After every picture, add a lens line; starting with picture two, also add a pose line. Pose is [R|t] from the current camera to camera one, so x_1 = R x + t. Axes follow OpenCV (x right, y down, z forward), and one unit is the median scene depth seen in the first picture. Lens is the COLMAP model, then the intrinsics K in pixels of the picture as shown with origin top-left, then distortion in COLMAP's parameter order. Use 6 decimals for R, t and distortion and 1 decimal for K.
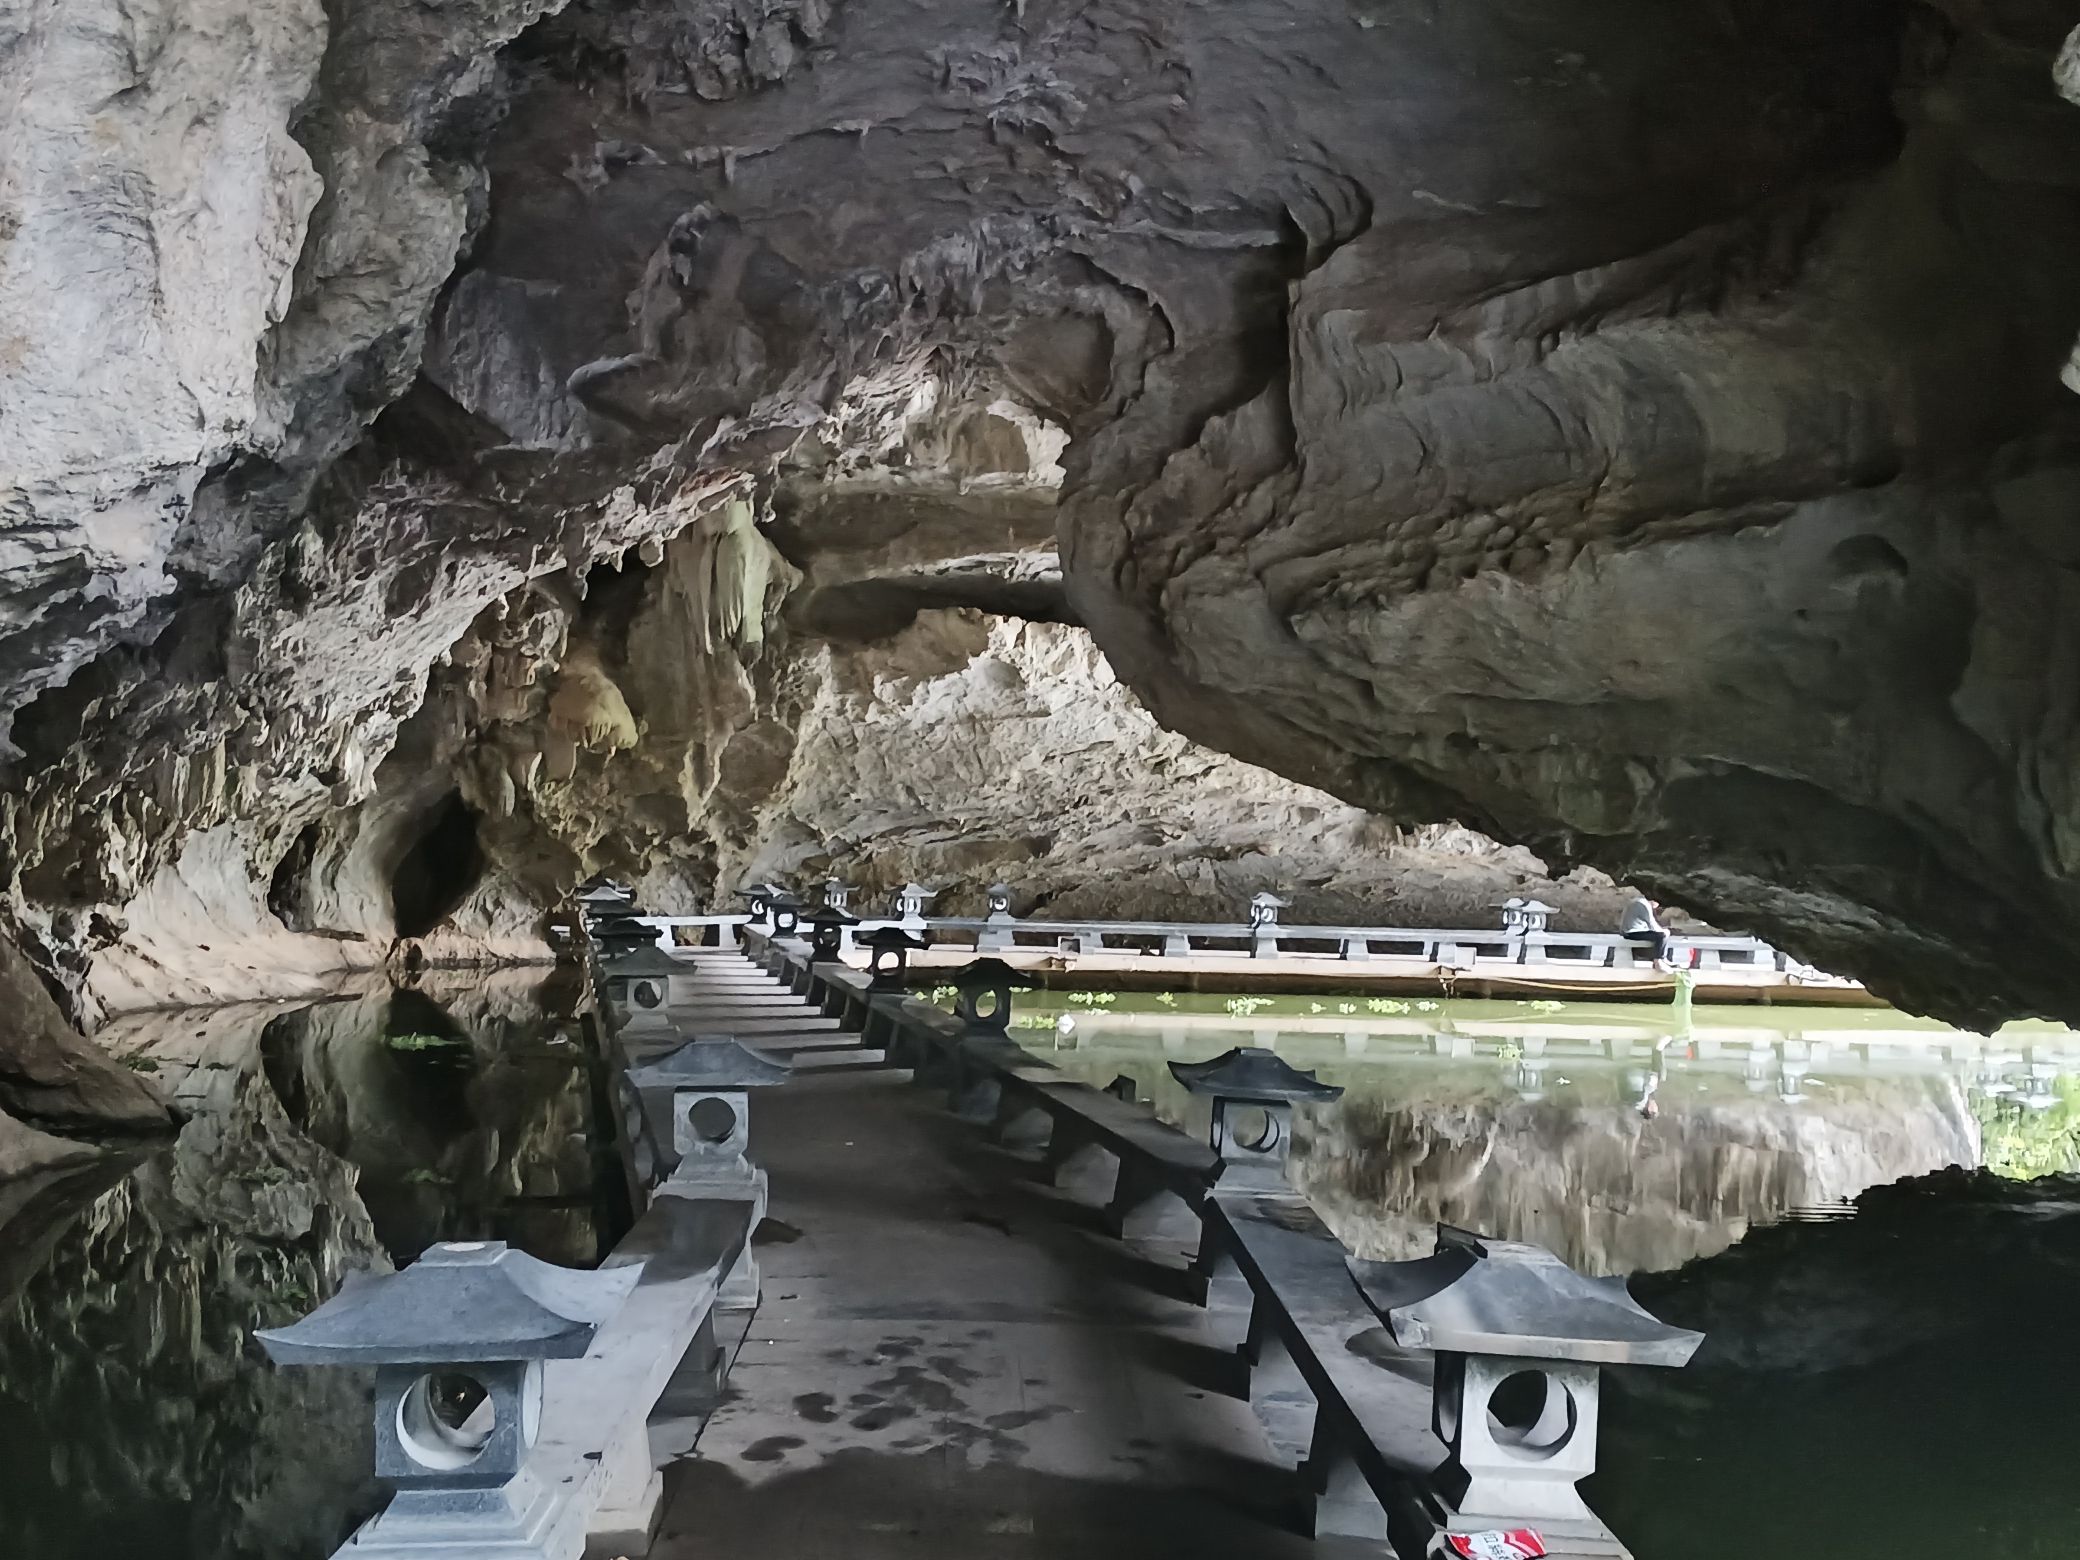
lens RADIAL K [[2279.6, 0, 1040.0], [0, 2279.6, 780.0], [0, 0, 1]] dist [0.150282, -0.387056]
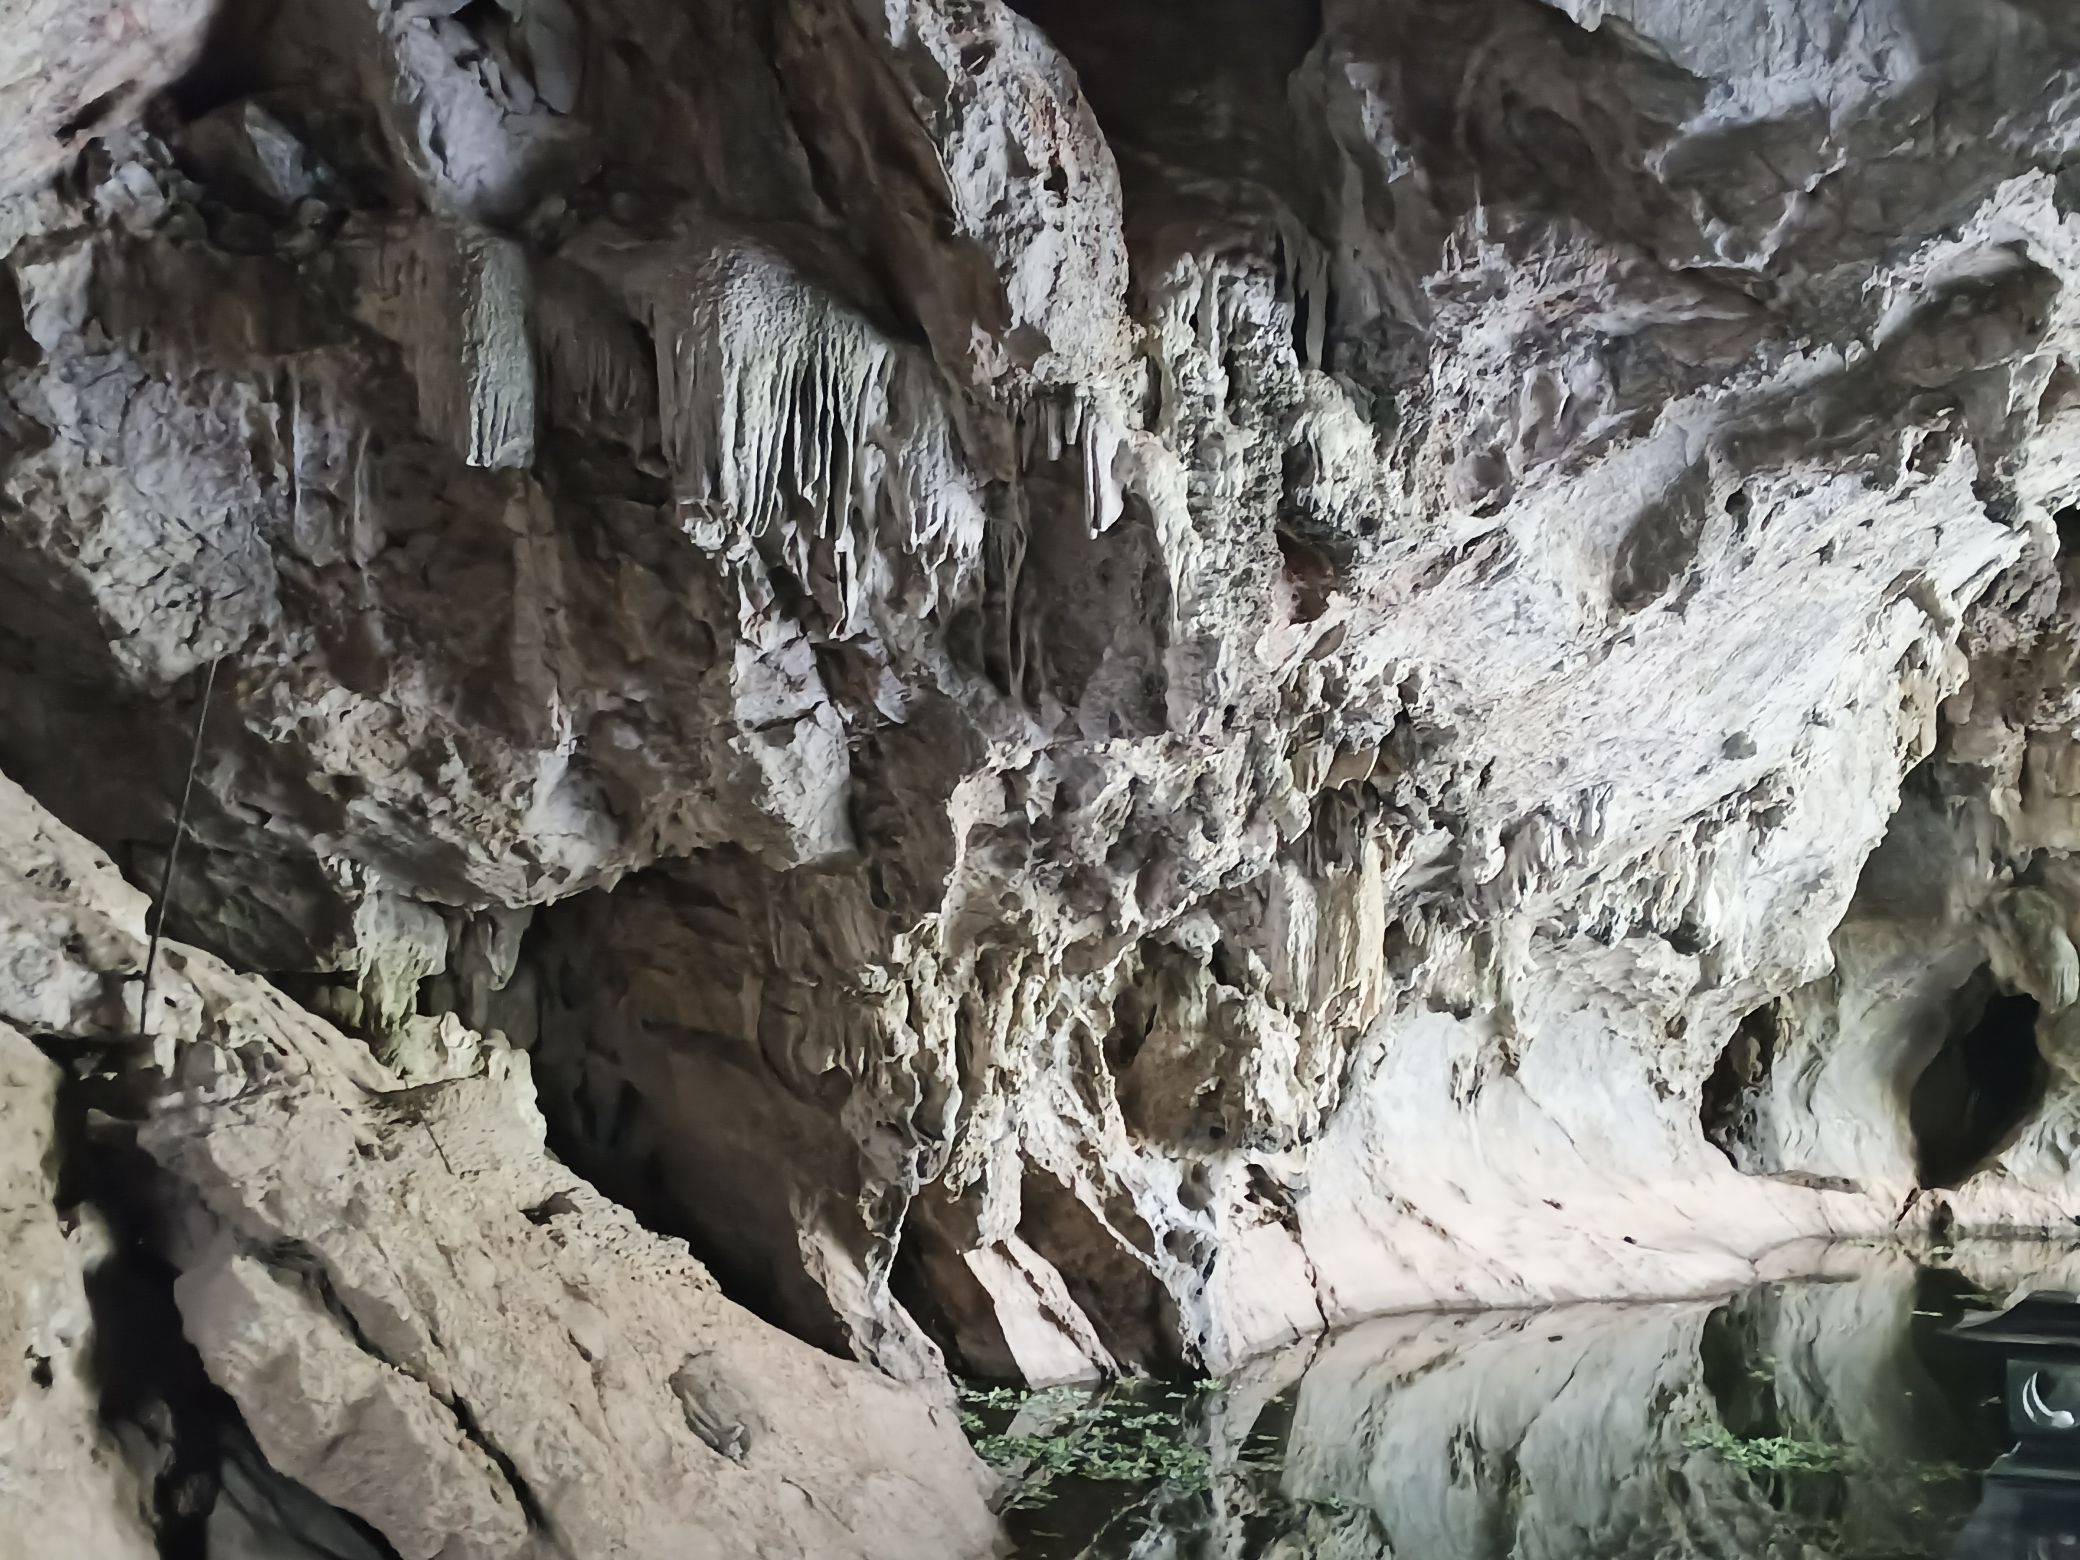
lens RADIAL K [[2279.6, 0, 1040.0], [0, 2279.6, 780.0], [0, 0, 1]] dist [0.150282, -0.387056]
pose [[0.759067, -0.066950, -0.647561, -0.042538], [0.015093, 0.996240, -0.085308, 0.006055], [0.650838, 0.054981, 0.757223, 0.429591]]
